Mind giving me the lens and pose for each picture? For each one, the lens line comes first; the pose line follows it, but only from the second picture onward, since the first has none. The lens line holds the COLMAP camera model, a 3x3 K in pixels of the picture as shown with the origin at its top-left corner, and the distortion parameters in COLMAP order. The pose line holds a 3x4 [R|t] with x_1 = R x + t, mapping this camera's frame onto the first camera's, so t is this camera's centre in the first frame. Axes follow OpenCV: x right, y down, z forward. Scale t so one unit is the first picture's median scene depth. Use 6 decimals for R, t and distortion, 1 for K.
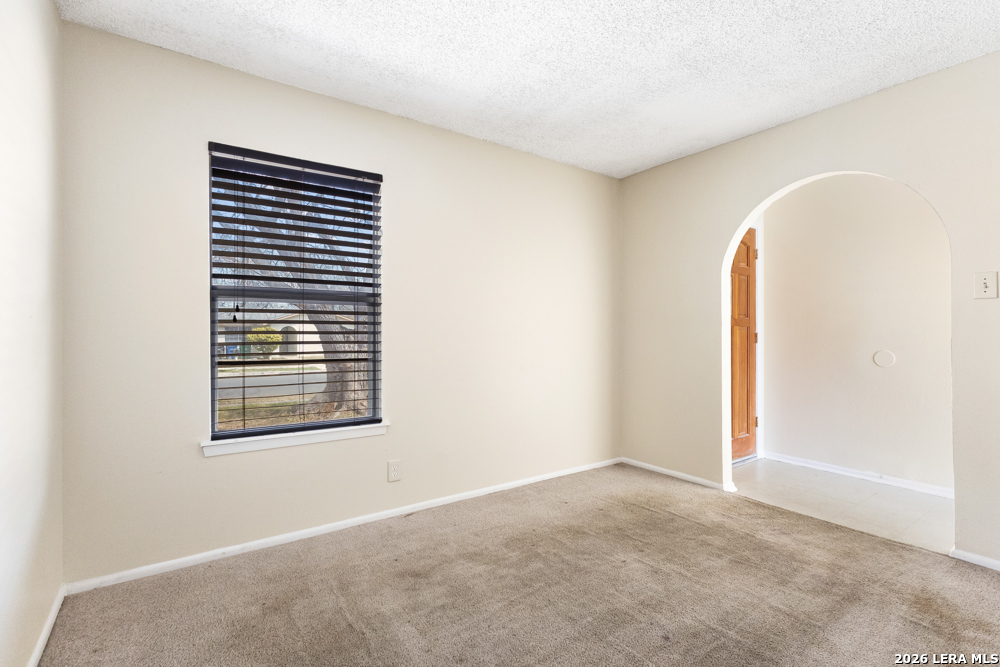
lens RADIAL K [[462.2, 0, 498.3], [0, 462.2, 331.4], [0, 0, 1]] dist [-0.000658, 0.001117]
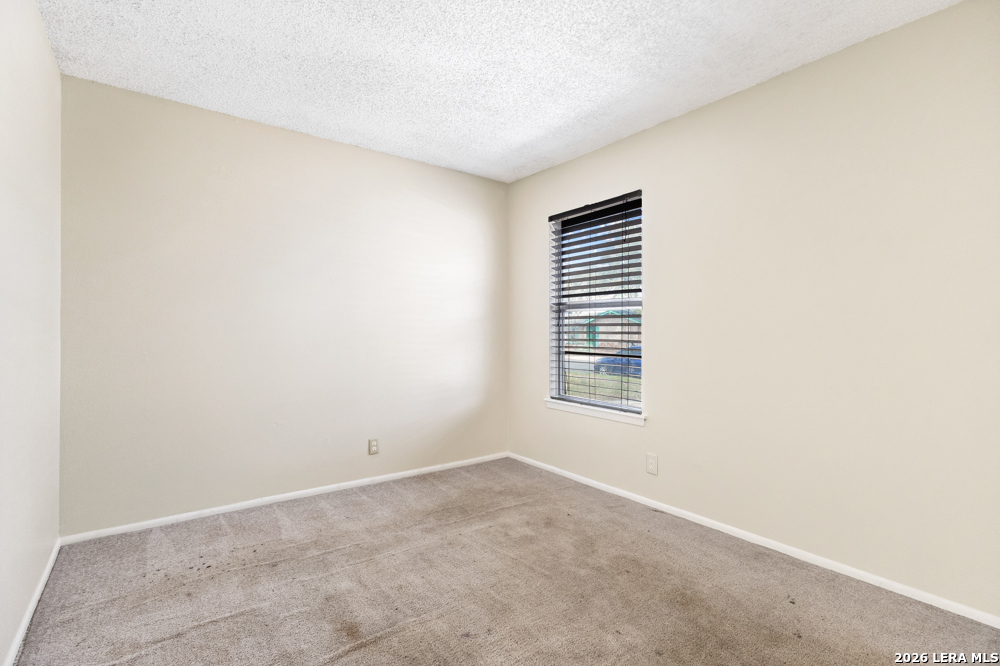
lens RADIAL K [[462.2, 0, 498.3], [0, 462.2, 330.9], [0, 0, 1]] dist [-0.000658, 0.001117]
pose [[0.037951, 0.000668, -0.999279, 0.957985], [-0.000510, 1.000000, 0.000649, -0.003685], [0.999279, 0.000485, 0.037952, 0.714039]]
